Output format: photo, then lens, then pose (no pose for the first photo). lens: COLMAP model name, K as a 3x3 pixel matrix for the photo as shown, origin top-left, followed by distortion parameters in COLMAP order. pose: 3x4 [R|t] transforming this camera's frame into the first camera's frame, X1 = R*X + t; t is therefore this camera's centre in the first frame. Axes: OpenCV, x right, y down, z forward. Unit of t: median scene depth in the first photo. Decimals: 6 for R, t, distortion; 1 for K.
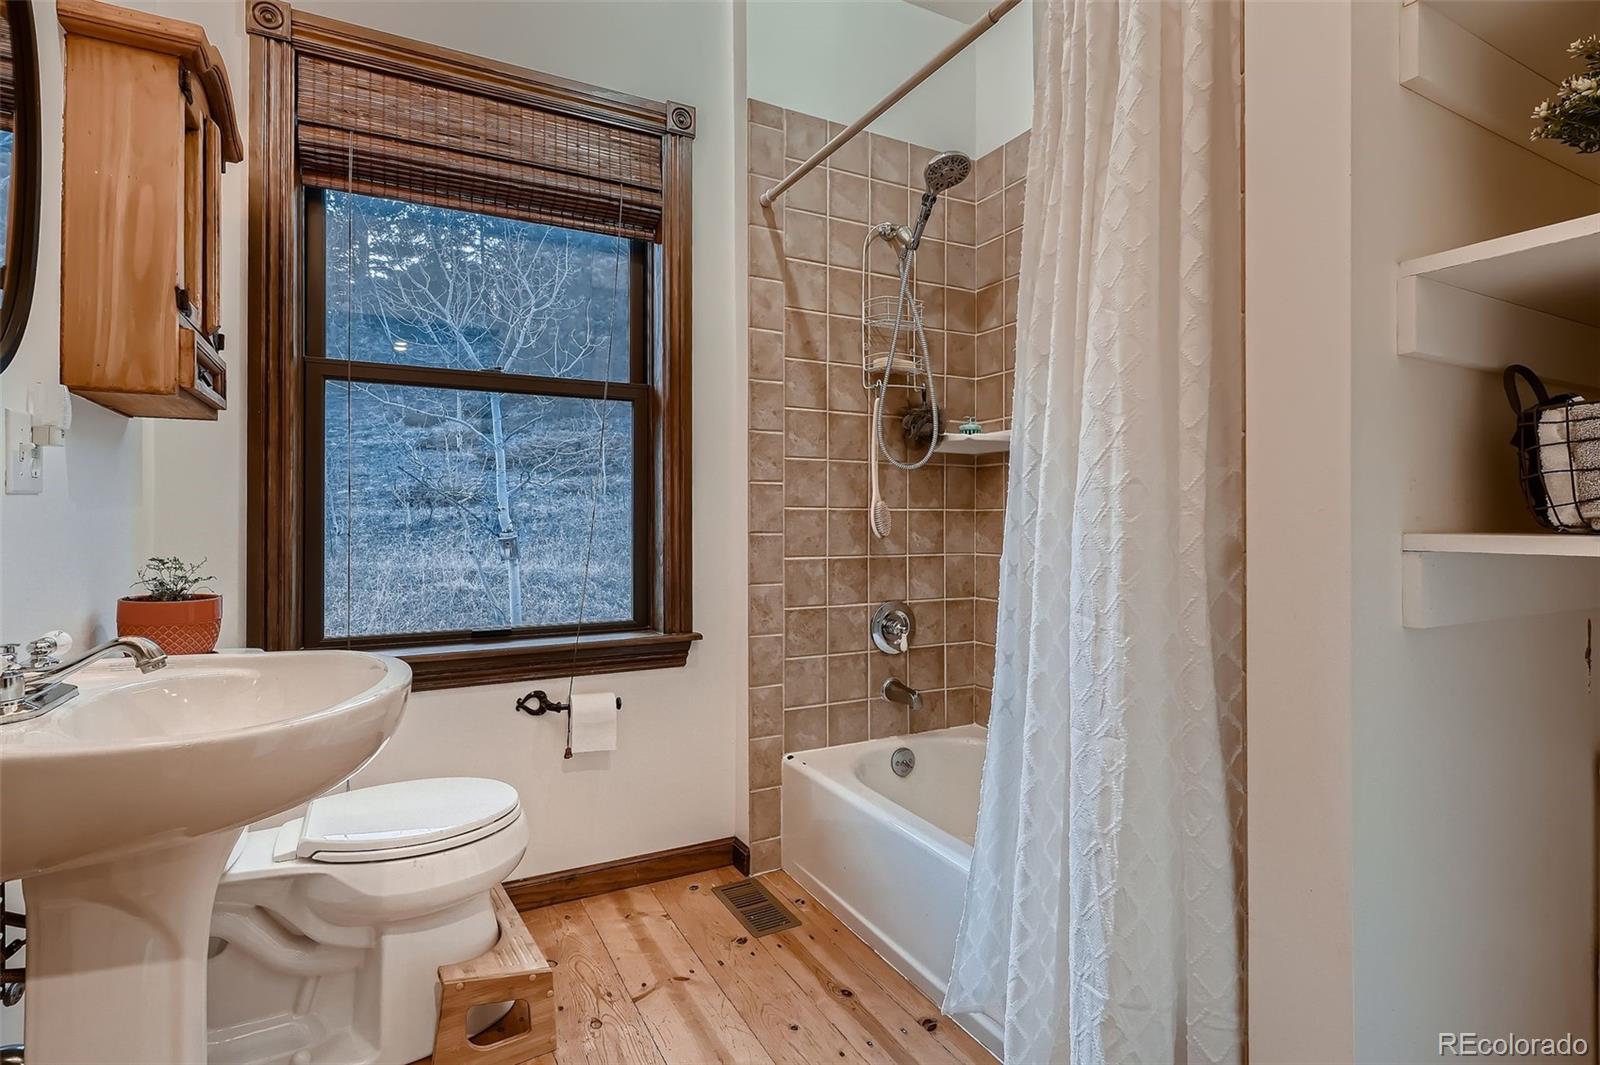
lens RADIAL K [[779.4, 0, 800.0], [0, 779.4, 532.5], [0, 0, 1]] dist [0.001376, -0.000006]
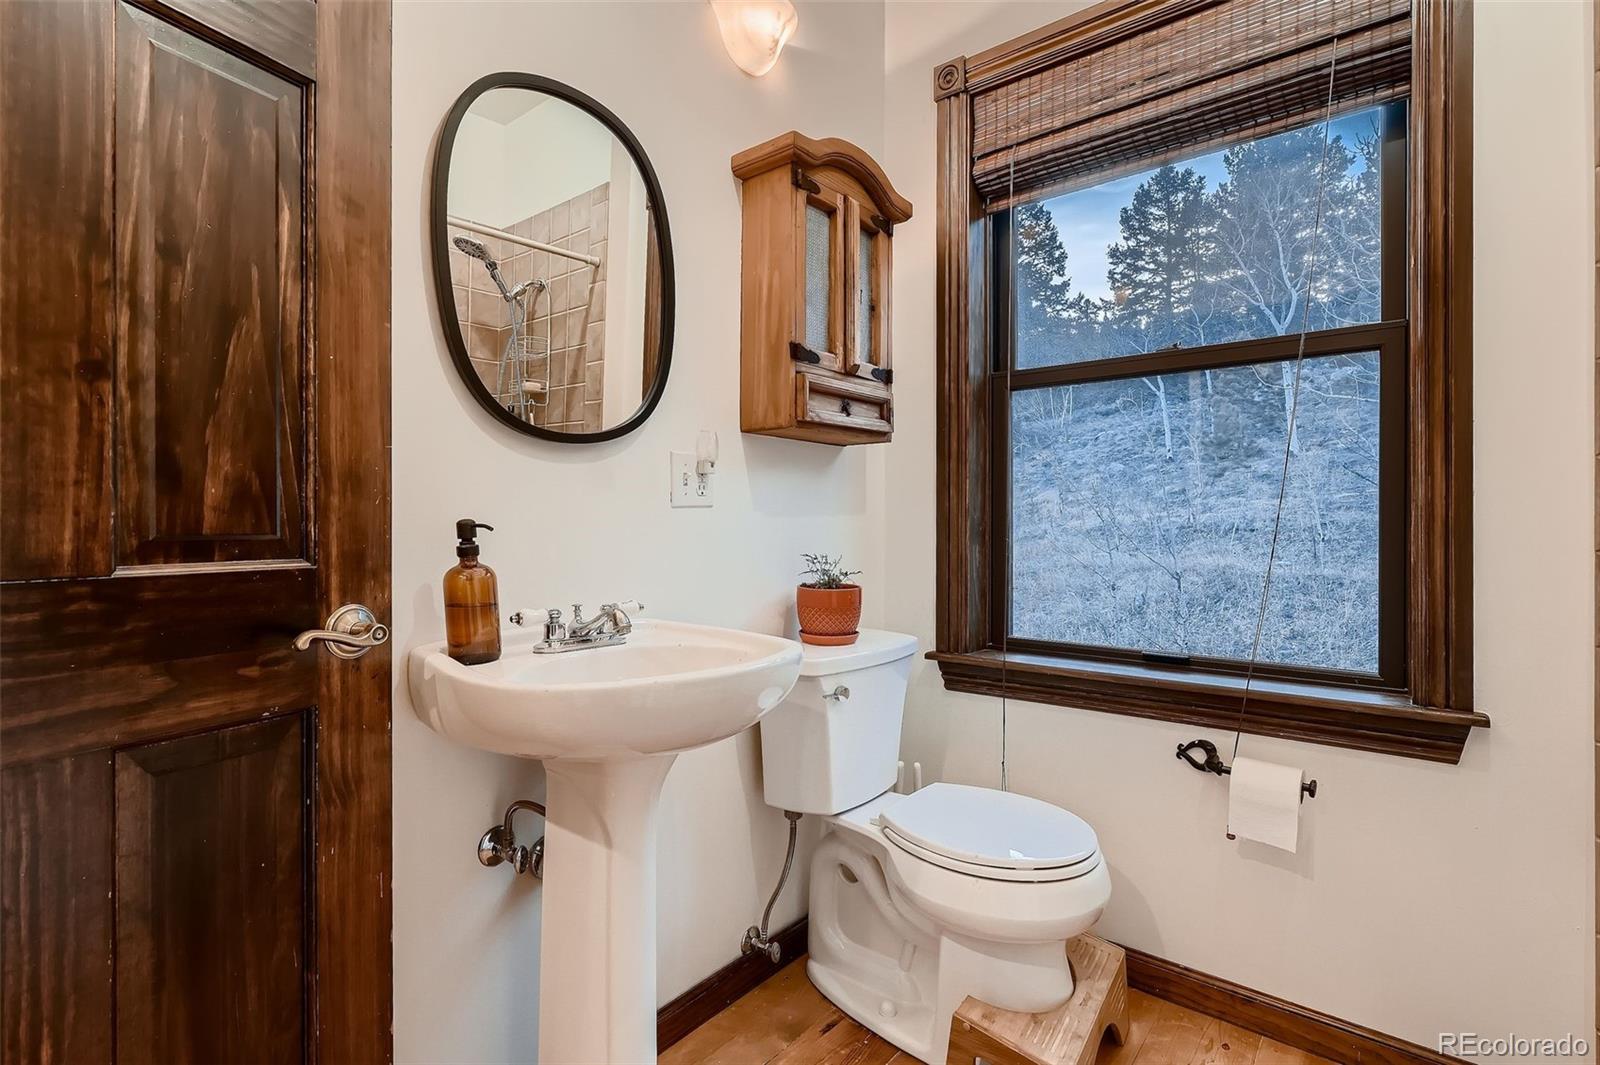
lens RADIAL K [[775.2, 0, 800.0], [0, 775.2, 532.5], [0, 0, 1]] dist [-0.003117, 0.000036]
pose [[0.388971, 0.011268, -0.921181, 0.242353], [-0.016549, 0.999849, 0.005242, -0.006403], [0.921102, 0.013205, 0.389098, 0.331680]]
